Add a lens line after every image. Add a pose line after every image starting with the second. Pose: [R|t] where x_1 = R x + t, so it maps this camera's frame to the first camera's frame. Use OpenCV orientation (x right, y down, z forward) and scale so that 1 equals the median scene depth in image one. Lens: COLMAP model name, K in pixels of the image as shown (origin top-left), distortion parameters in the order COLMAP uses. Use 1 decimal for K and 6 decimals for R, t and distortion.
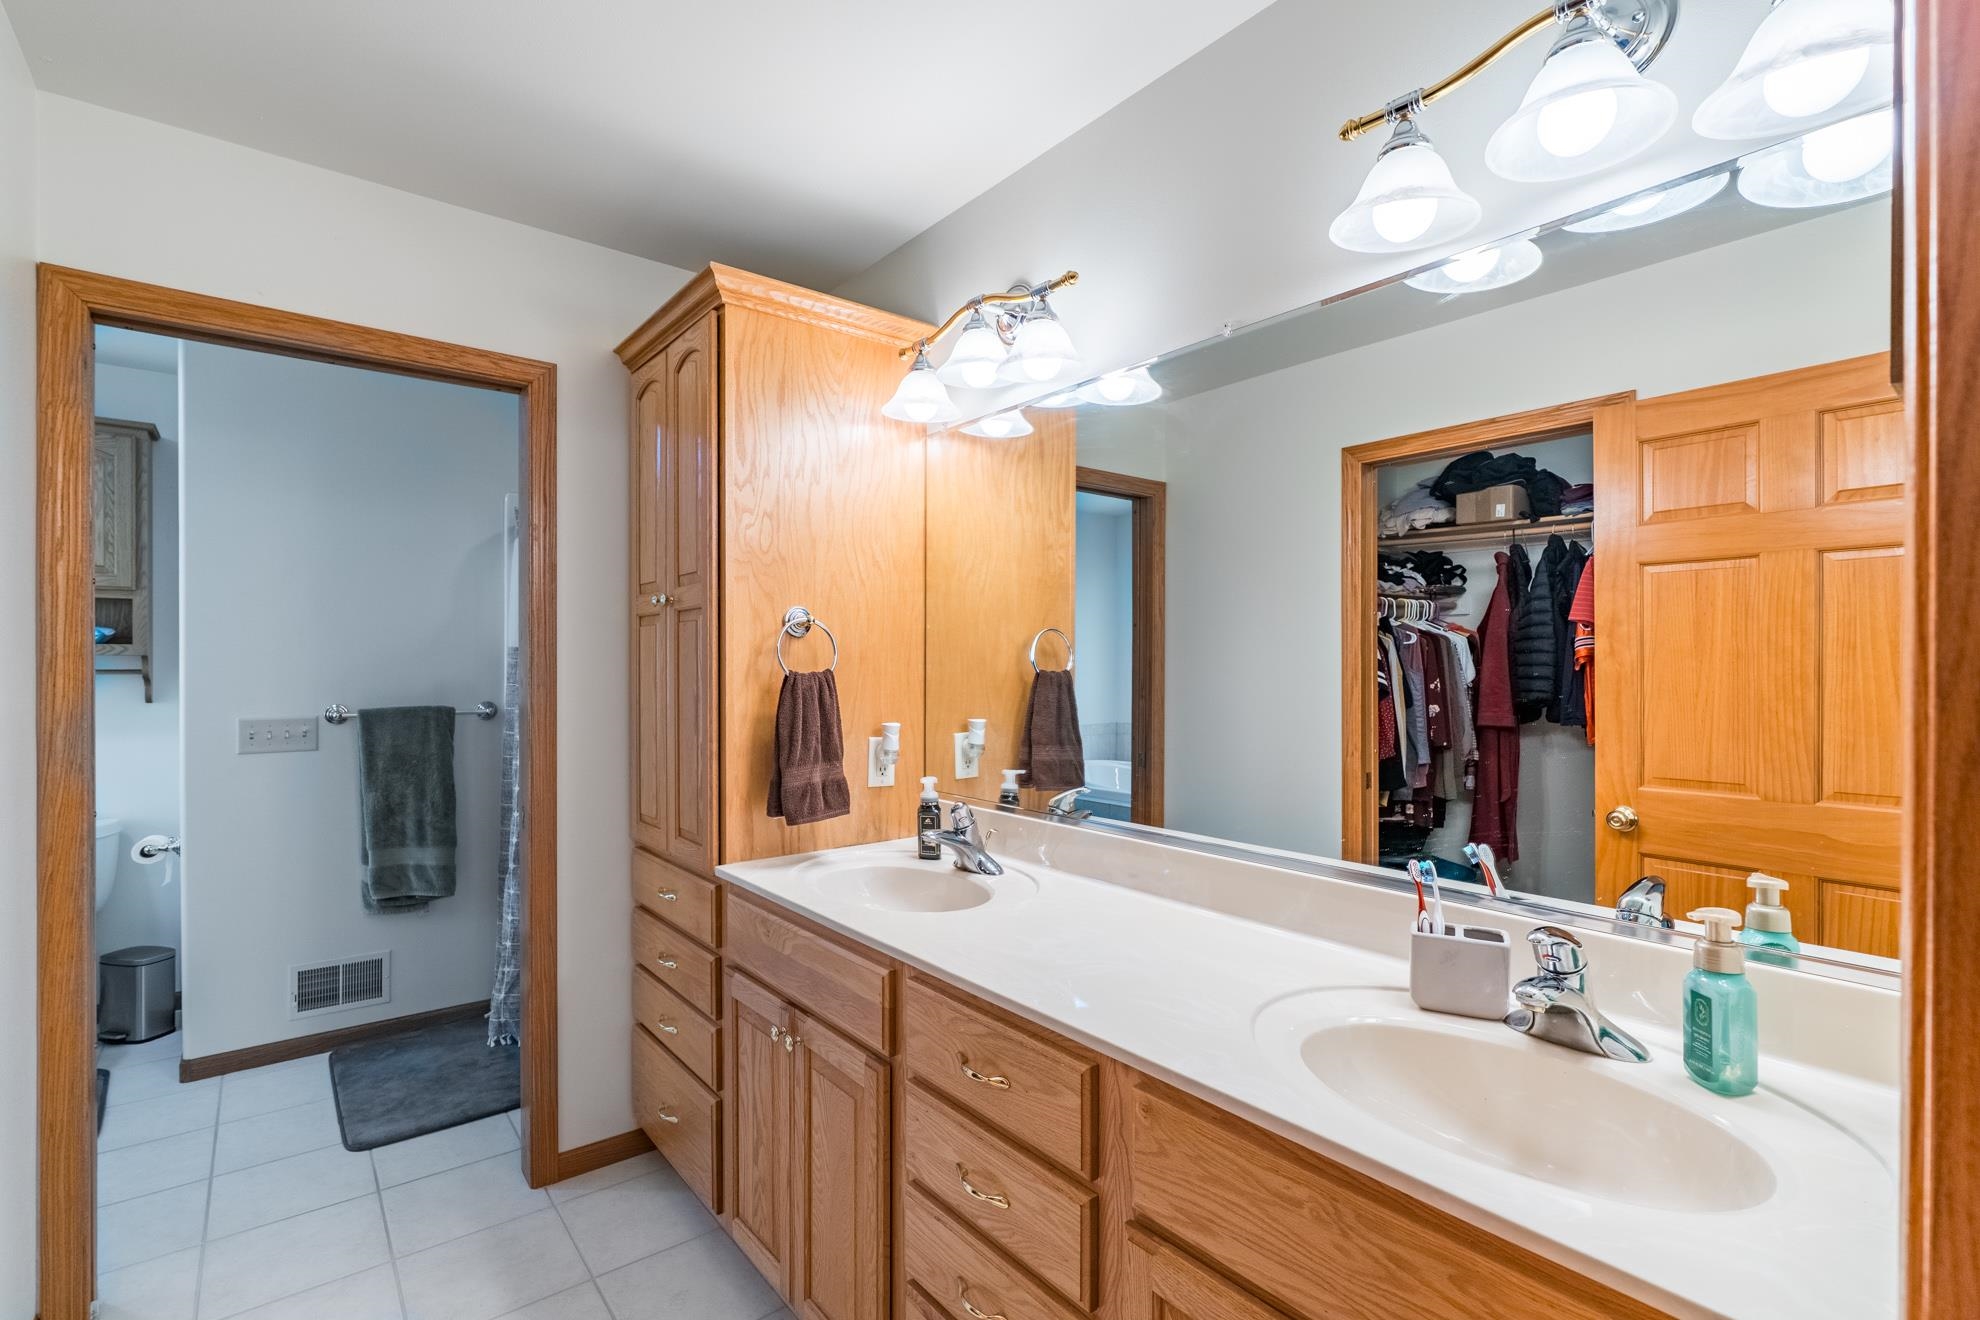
lens RADIAL K [[899.0, 0, 990.0], [0, 899.0, 660.0], [0, 0, 1]] dist [-0.000557, 0.000126]
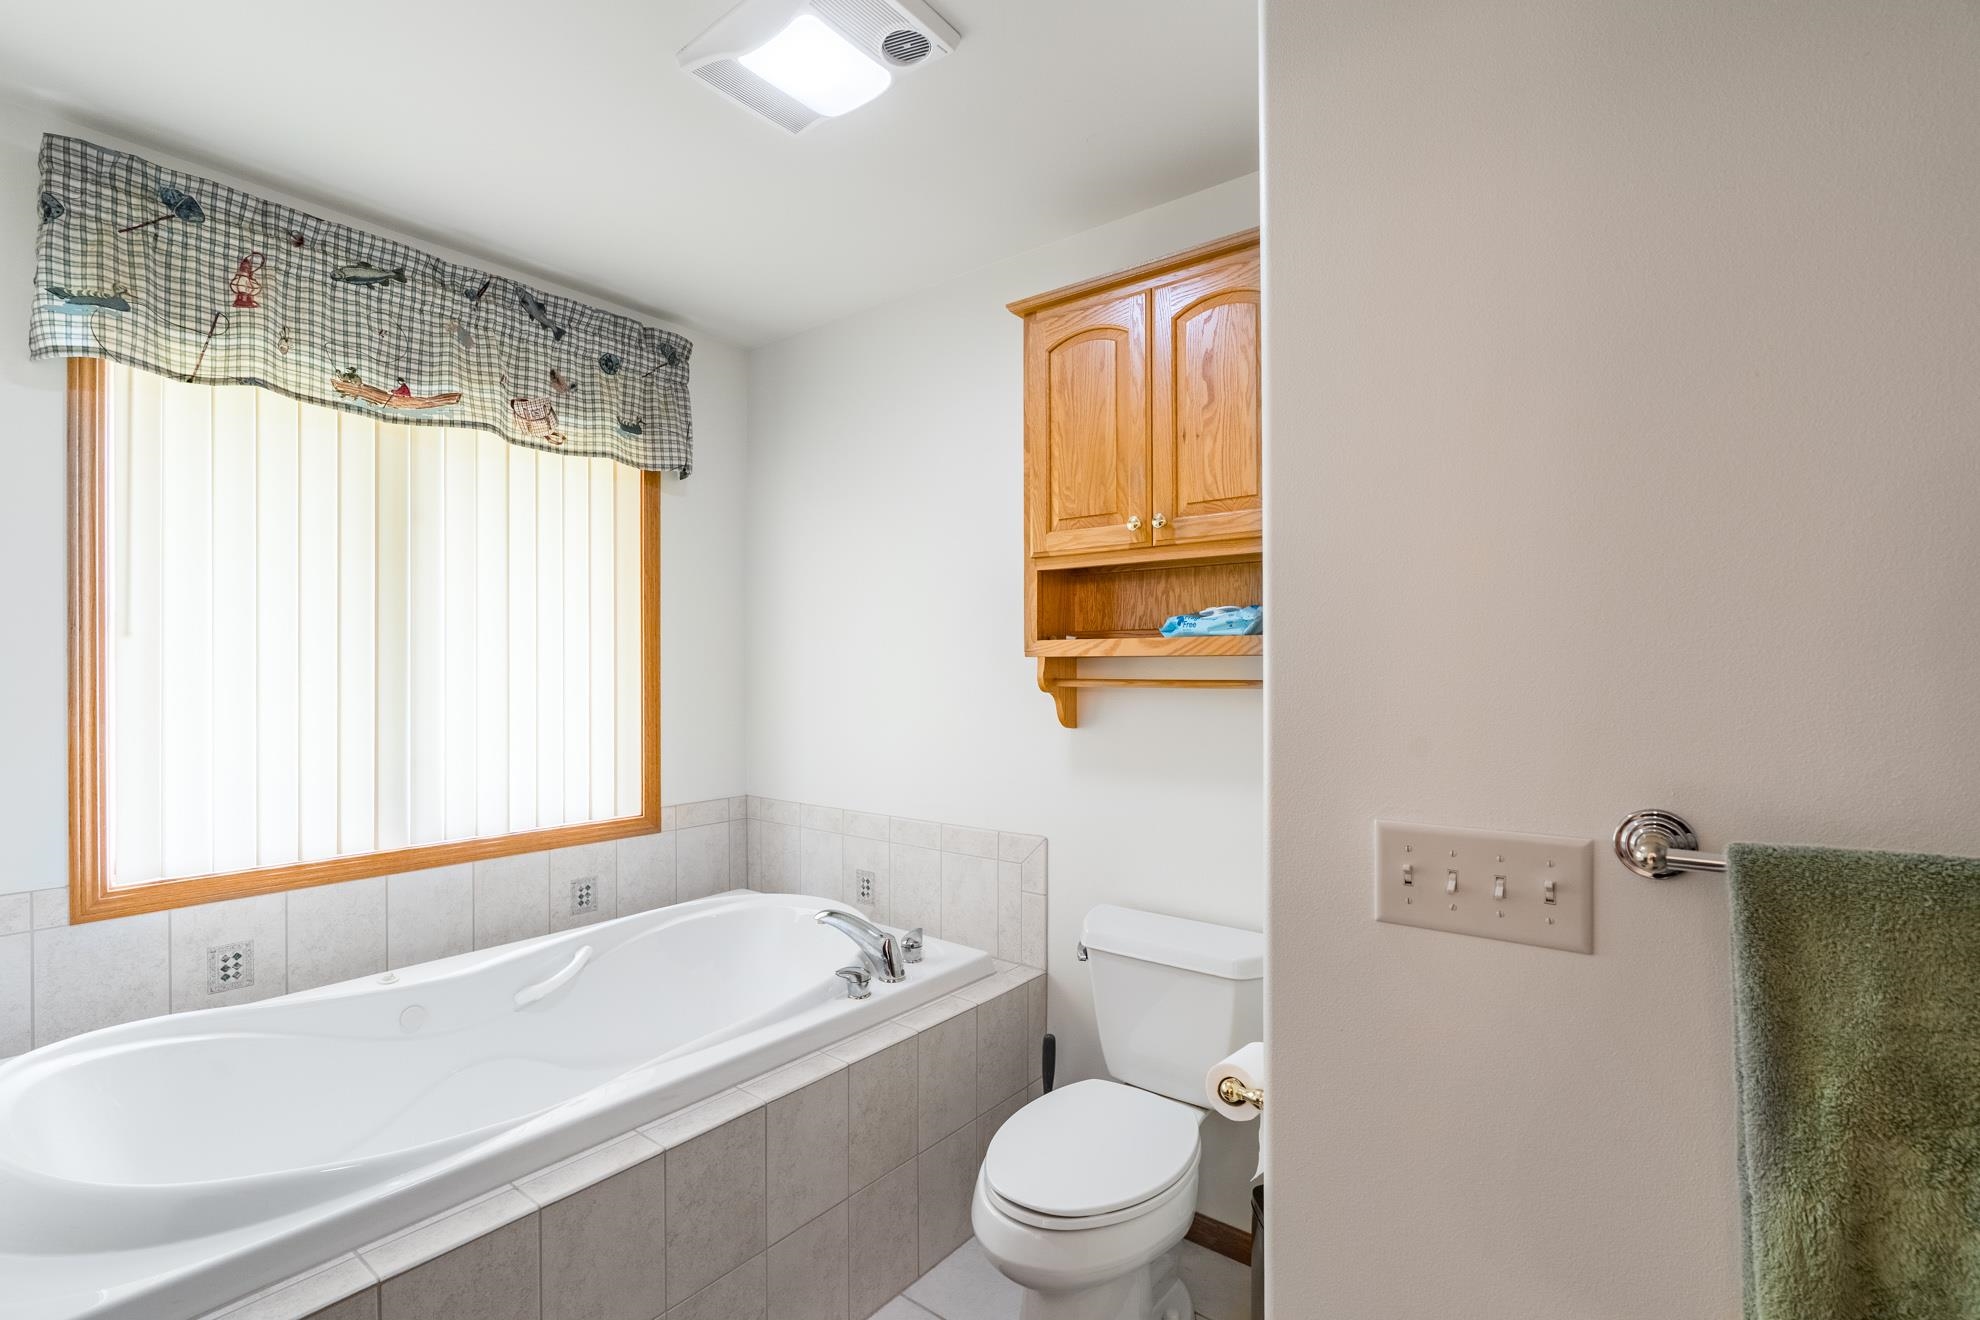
lens RADIAL K [[899.0, 0, 990.0], [0, 899.0, 660.0], [0, 0, 1]] dist [-0.000557, 0.000126]
pose [[0.214544, -0.002509, -0.976711, -0.491155], [-0.001063, 0.999996, -0.002802, 0.001867], [0.976714, 0.001640, 0.214541, 0.728497]]
